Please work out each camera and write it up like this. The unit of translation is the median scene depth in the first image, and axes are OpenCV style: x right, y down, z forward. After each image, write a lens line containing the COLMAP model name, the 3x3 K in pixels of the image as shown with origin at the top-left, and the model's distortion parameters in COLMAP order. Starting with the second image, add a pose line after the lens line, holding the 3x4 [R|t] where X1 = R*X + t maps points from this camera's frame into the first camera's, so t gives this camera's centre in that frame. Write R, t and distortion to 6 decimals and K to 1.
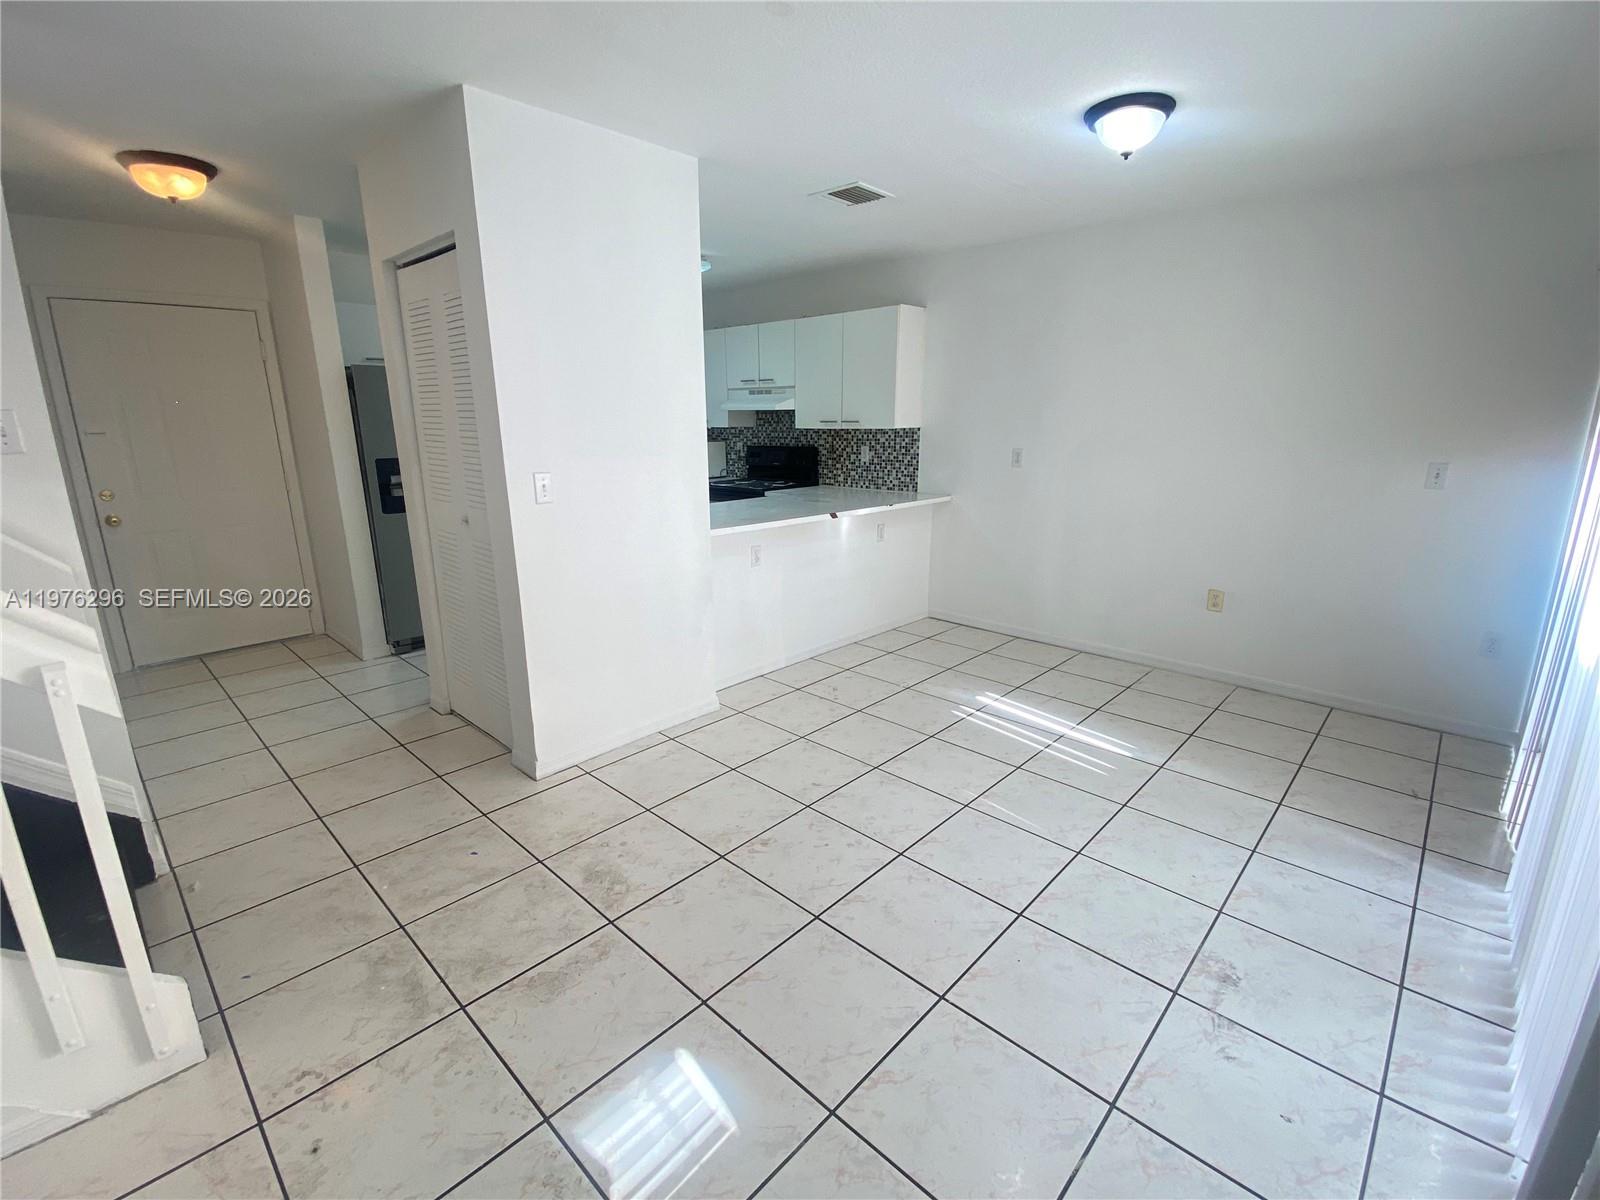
lens RADIAL K [[715.7, 0, 800.0], [0, 715.7, 600.0], [0, 0, 1]] dist [-0.008579, -0.000500]
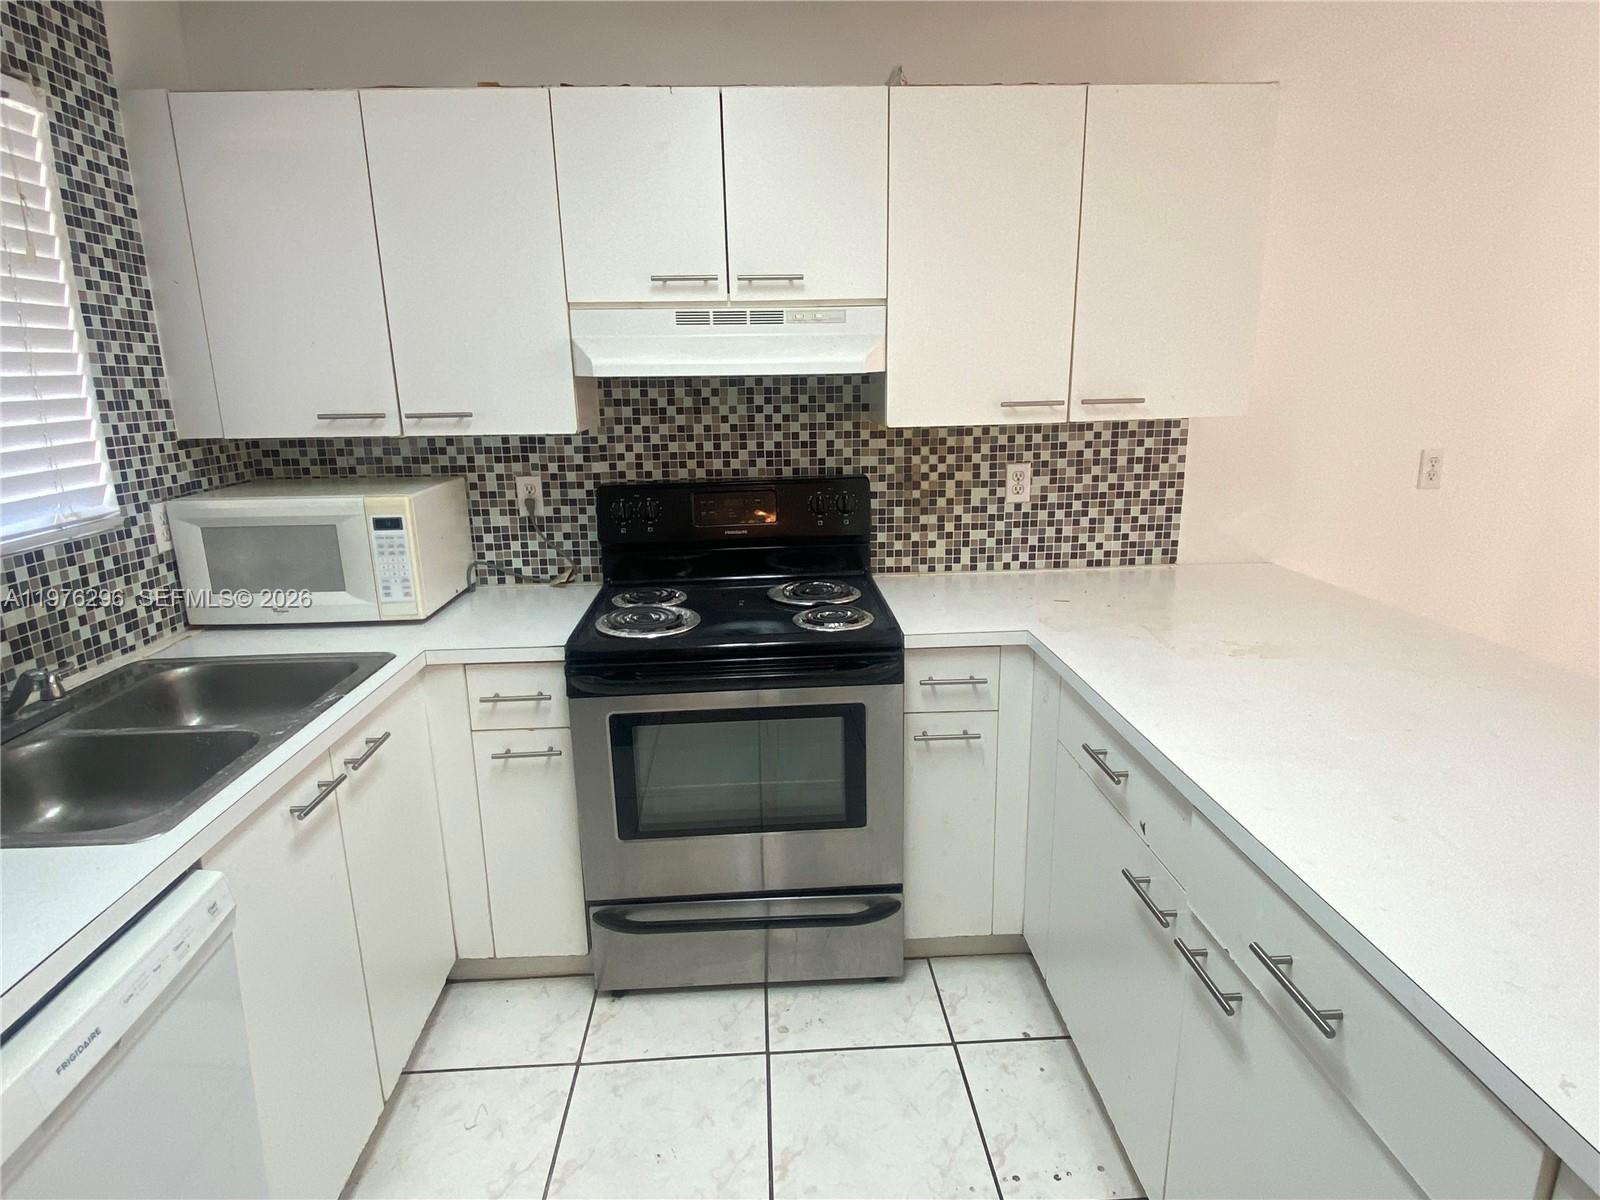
lens RADIAL K [[872.0, 0, 794.4], [0, 872.0, 588.9], [0, 0, 1]] dist [0.000079, -0.016112]
pose [[0.689204, -0.183748, 0.700882, -0.364869], [0.196785, 0.978420, 0.063004, -0.219671], [-0.697334, 0.094500, 0.710490, 0.819924]]
